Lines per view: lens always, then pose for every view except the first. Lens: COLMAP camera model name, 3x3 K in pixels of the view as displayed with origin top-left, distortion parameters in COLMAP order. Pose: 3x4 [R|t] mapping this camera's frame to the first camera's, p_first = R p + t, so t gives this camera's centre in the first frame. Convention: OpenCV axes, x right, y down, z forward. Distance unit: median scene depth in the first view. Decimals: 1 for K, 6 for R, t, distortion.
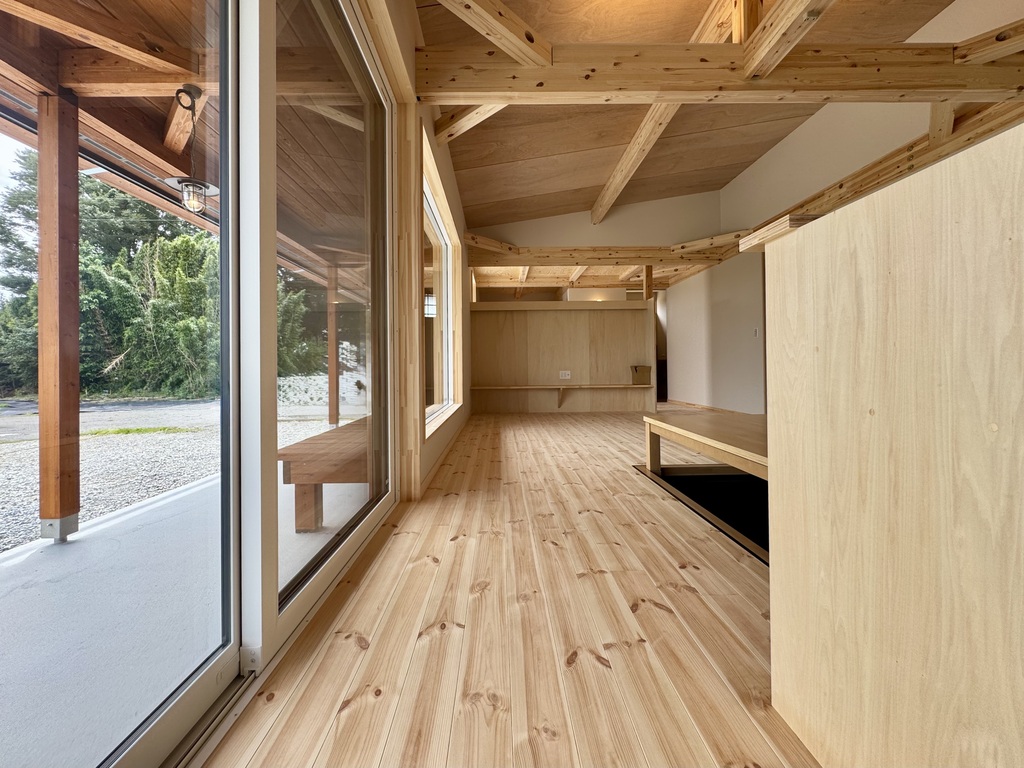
lens RADIAL K [[421.5, 0, 501.4], [0, 421.5, 364.9], [0, 0, 1]] dist [-0.002507, -0.000091]
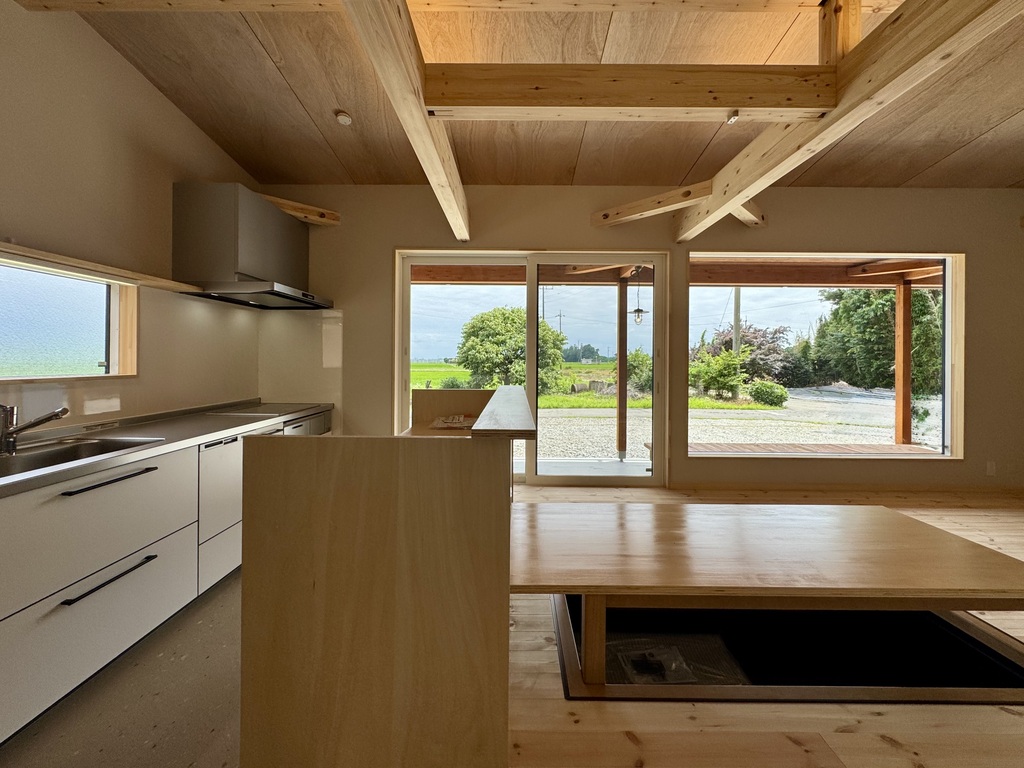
lens RADIAL K [[416.3, 0, 514.4], [0, 416.3, 359.7], [0, 0, 1]] dist [-0.000786, 0.000028]
pose [[-0.008605, 0.011181, -0.999900, 0.996802], [0.000114, 0.999937, 0.011180, -0.144909], [0.999963, -0.000017, -0.008606, 0.273697]]
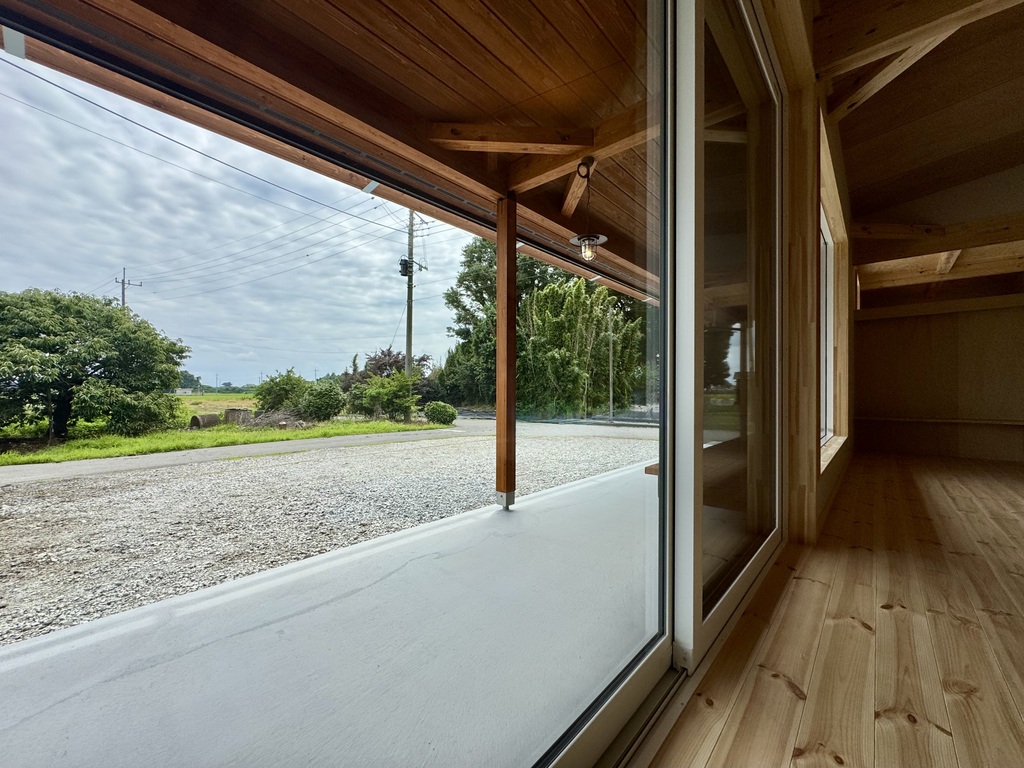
lens RADIAL K [[413.4, 0, 512.8], [0, 413.4, 390.0], [0, 0, 1]] dist [-0.002498, 0.000095]
pose [[0.744367, 0.010971, -0.667681, -0.064561], [-0.007390, 0.999939, 0.008192, 0.001359], [0.667730, -0.001164, 0.744403, -0.025775]]
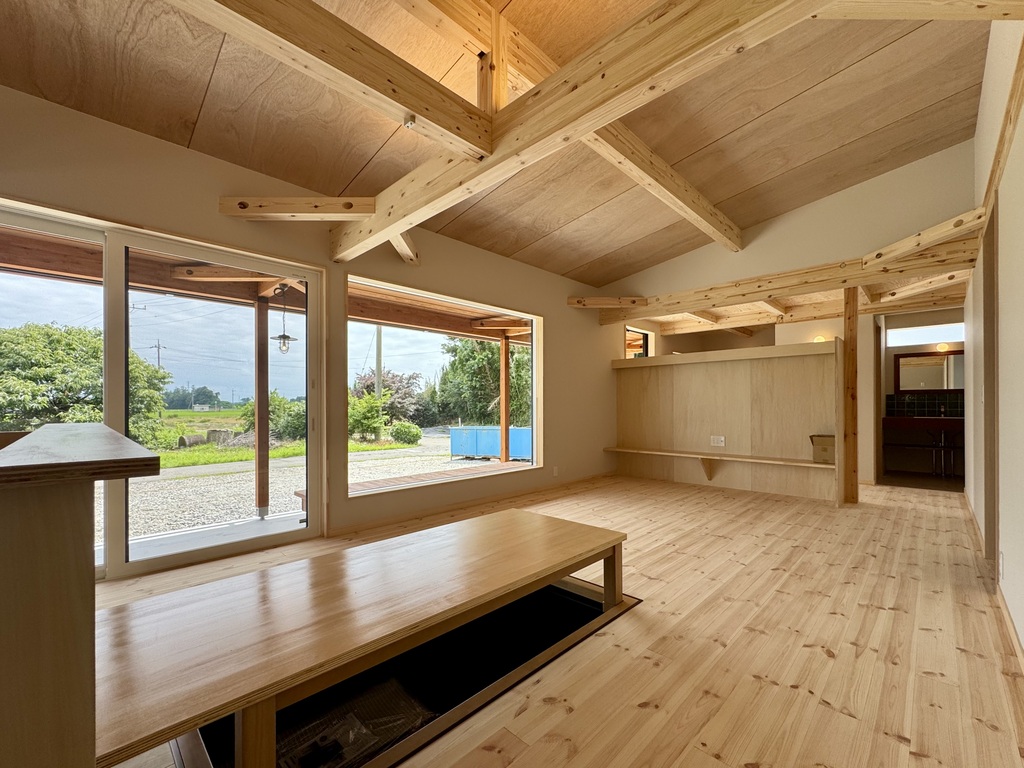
lens RADIAL K [[430.5, 0, 513.3], [0, 430.5, 405.0], [0, 0, 1]] dist [-0.003380, -0.000151]
pose [[0.711414, 0.007777, -0.702730, 0.908556], [0.000808, 0.999929, 0.011885, -0.111946], [0.702773, -0.009023, 0.711357, 0.264063]]
